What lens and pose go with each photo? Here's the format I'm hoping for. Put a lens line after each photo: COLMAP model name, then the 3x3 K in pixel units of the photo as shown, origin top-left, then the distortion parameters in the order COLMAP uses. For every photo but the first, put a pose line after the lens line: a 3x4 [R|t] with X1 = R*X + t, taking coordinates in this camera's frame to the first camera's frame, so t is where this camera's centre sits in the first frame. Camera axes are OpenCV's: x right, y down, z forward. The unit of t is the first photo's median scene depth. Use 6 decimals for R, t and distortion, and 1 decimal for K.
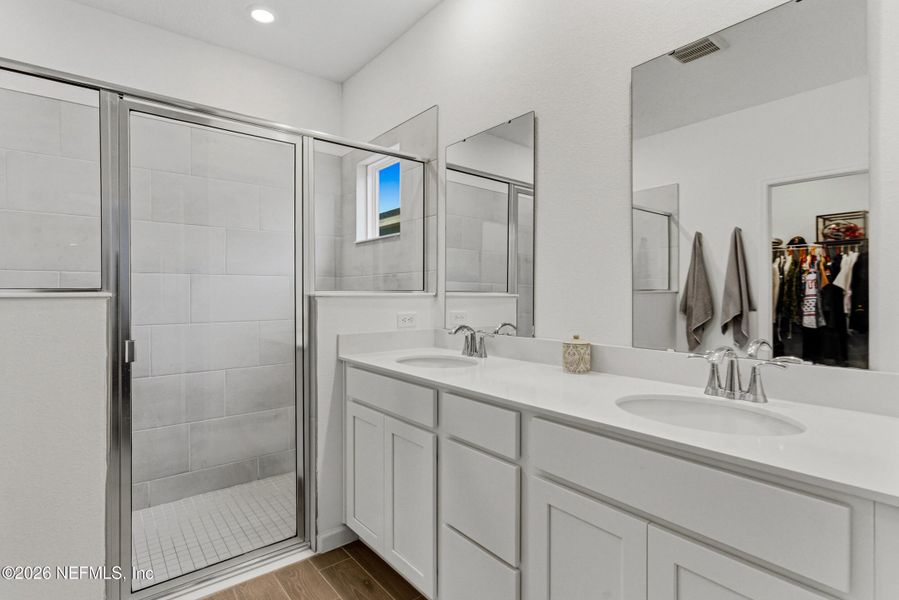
lens RADIAL K [[442.2, 0, 442.7], [0, 442.2, 293.9], [0, 0, 1]] dist [-0.001023, -0.000451]
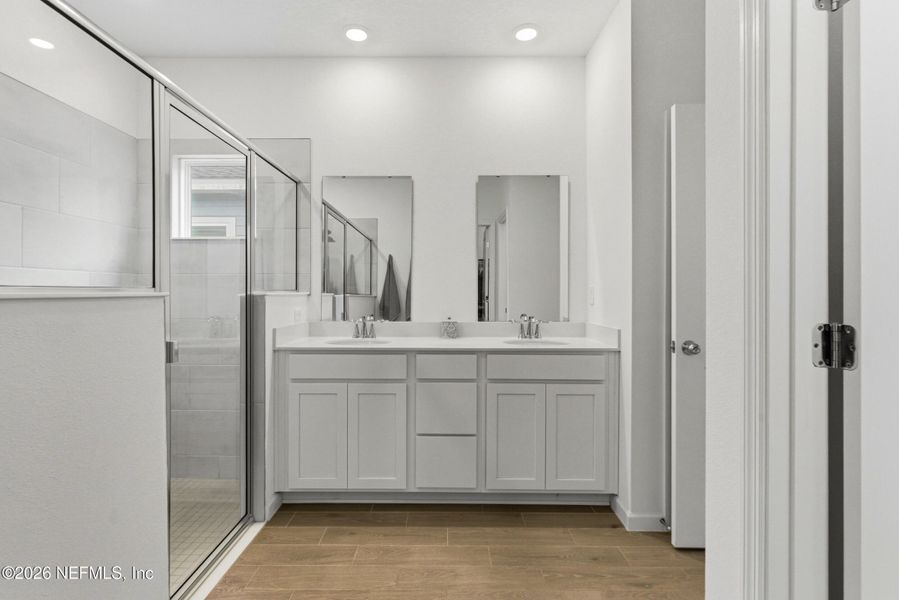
lens RADIAL K [[436.7, 0, 443.1], [0, 436.7, 301.1], [0, 0, 1]] dist [-0.001403, 0.000199]
pose [[0.626688, 0.003646, 0.779262, -0.722336], [-0.002678, 0.999993, -0.002525, 0.023135], [-0.779265, -0.000505, 0.626694, -0.039355]]
